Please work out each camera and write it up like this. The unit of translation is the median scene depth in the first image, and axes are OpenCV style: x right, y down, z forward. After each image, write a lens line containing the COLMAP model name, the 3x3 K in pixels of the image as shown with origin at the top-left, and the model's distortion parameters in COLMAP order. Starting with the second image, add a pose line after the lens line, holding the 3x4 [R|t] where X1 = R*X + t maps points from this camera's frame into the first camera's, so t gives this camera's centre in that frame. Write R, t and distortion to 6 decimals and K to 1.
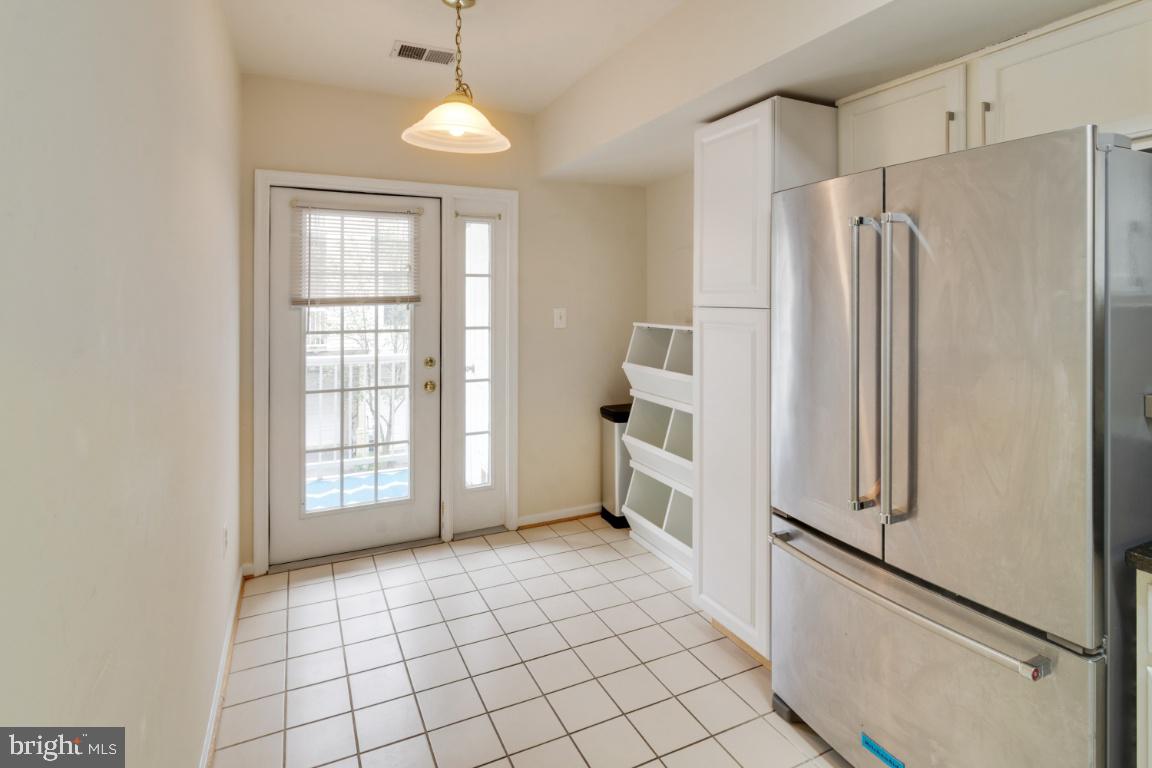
lens RADIAL K [[582.5, 0, 577.3], [0, 582.5, 360.0], [0, 0, 1]] dist [-0.000281, 0.000112]
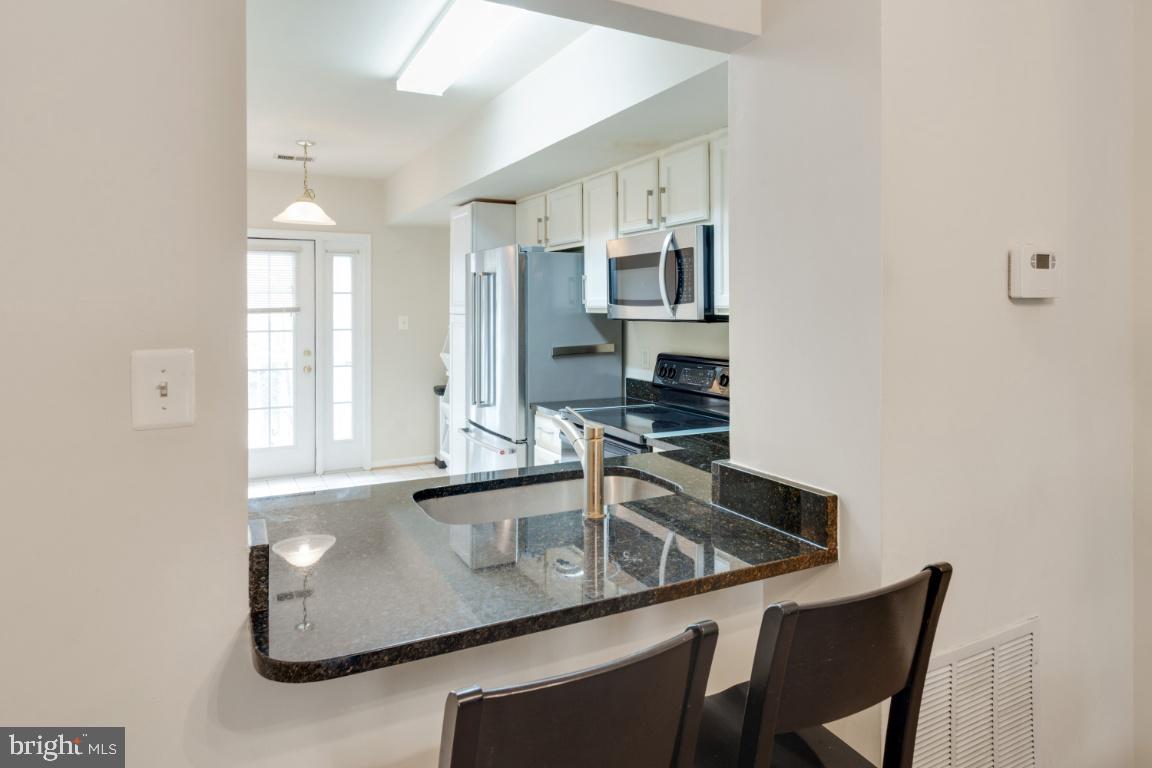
lens RADIAL K [[684.5, 0, 576.0], [0, 684.5, 384.0], [0, 0, 1]] dist [-0.033263, -0.000209]
pose [[0.999433, -0.000727, 0.033670, 0.358106], [0.000360, 0.999940, 0.010908, 0.062895], [-0.033676, -0.010890, 0.999373, -0.720661]]
